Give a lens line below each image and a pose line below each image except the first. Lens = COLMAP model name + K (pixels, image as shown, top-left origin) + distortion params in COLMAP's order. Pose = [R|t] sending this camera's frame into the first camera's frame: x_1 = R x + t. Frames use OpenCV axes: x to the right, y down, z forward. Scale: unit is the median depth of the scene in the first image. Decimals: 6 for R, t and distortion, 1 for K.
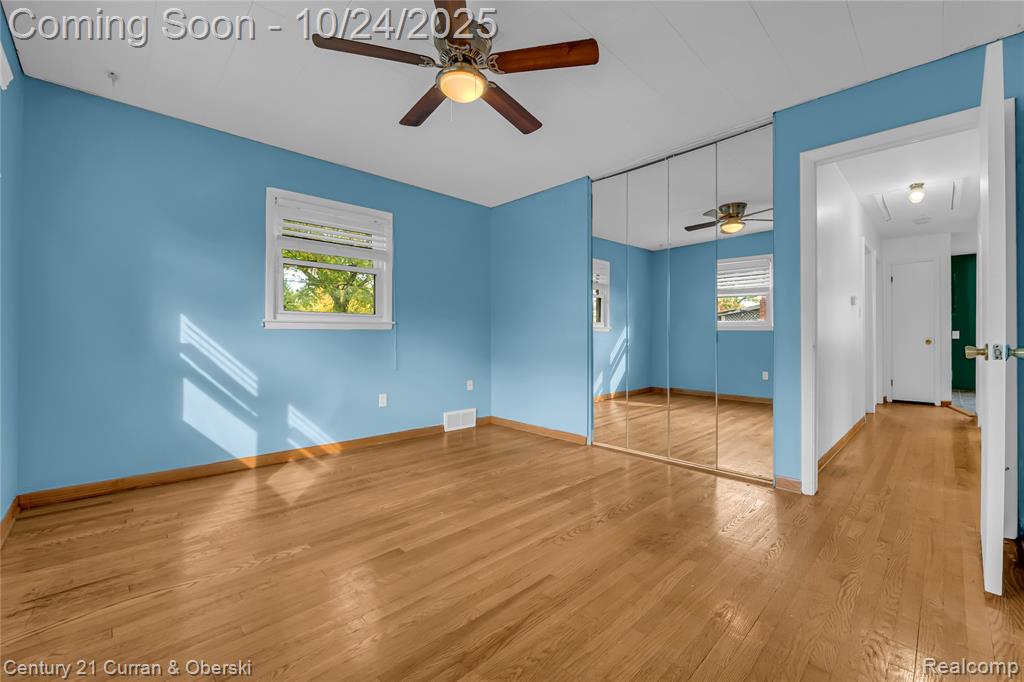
lens RADIAL K [[414.7, 0, 520.6], [0, 414.7, 341.1], [0, 0, 1]] dist [-0.010779, -0.001525]
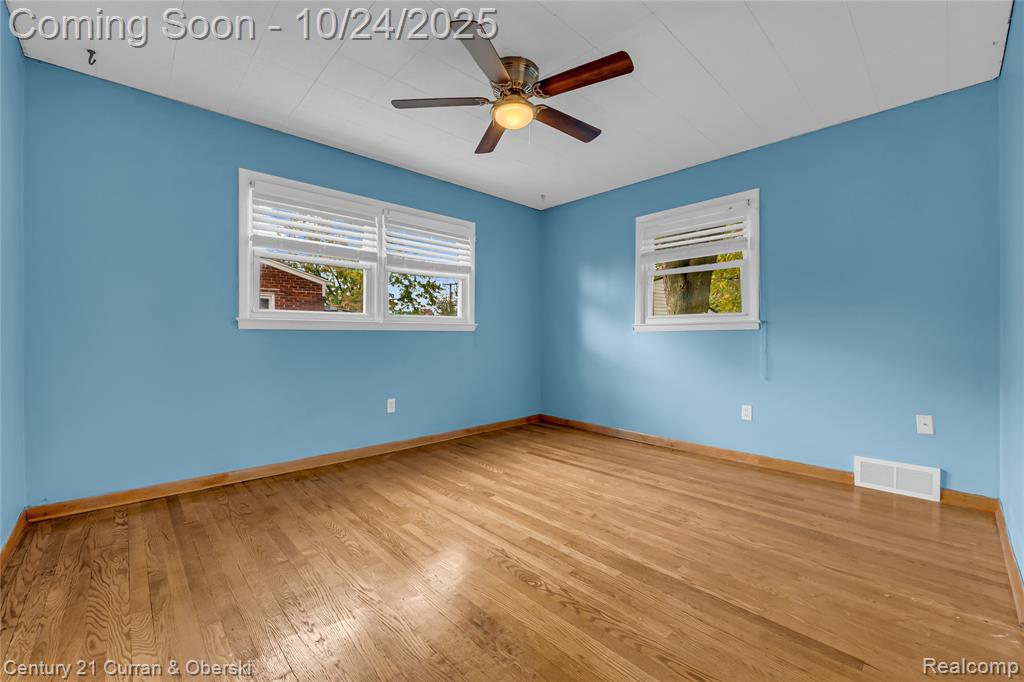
lens RADIAL K [[414.7, 0, 521.0], [0, 414.7, 335.0], [0, 0, 1]] dist [-0.010779, -0.001525]
pose [[-0.005663, -0.010603, -0.999928, 0.609976], [-0.016398, 0.999810, -0.010509, 0.000064], [0.999850, 0.016337, -0.005836, 0.636097]]
